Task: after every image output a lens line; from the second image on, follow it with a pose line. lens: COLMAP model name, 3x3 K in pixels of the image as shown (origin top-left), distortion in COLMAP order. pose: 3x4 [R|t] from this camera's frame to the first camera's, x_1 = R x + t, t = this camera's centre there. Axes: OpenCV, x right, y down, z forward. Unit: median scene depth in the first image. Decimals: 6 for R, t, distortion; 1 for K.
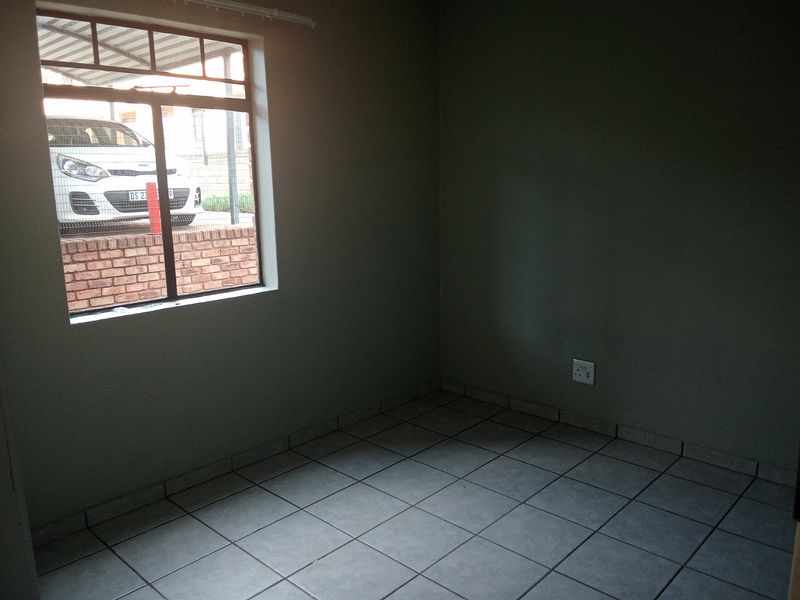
lens RADIAL K [[632.4, 0, 405.4], [0, 632.4, 299.7], [0, 0, 1]] dist [0.105986, -0.166229]
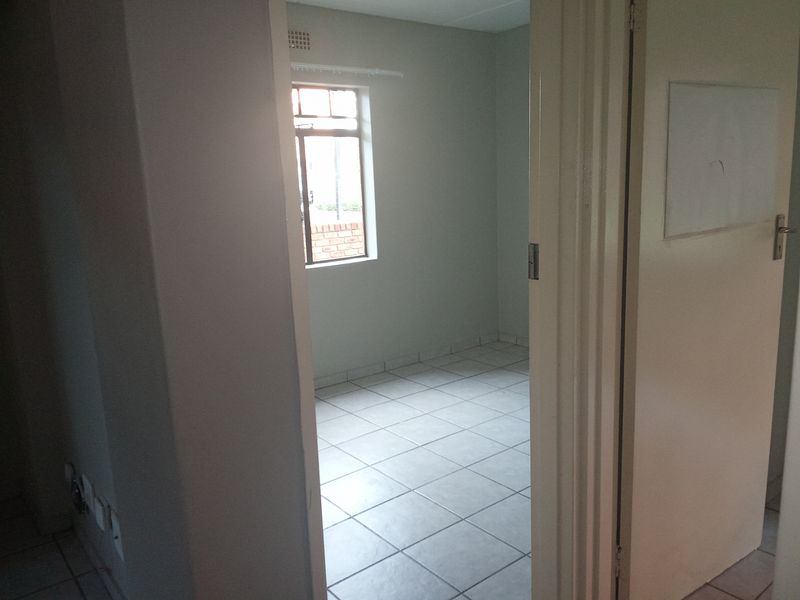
lens RADIAL K [[632.4, 0, 405.4], [0, 632.4, 299.7], [0, 0, 1]] dist [0.105986, -0.166229]
pose [[0.989336, 0.003040, -0.145623, 0.076050], [-0.002793, 0.999994, 0.001895, 0.076584], [0.145627, -0.001468, 0.989338, -0.434617]]
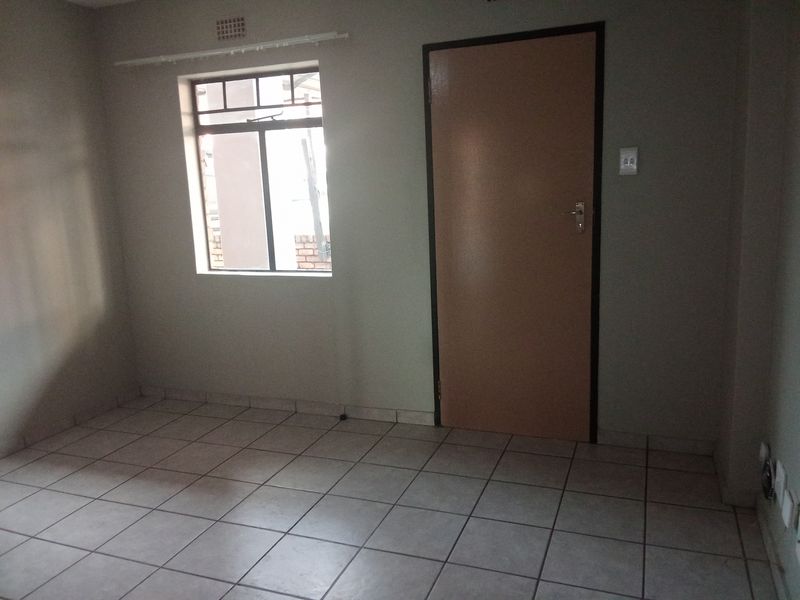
lens RADIAL K [[650.4, 0, 400.3], [0, 650.4, 276.5], [0, 0, 1]] dist [0.000419, -0.002647]
pose [[0.309873, 0.153786, -0.938258, 0.976860], [-0.151909, 0.982163, 0.110812, -0.178055], [0.938564, 0.108192, 0.327707, 0.777845]]
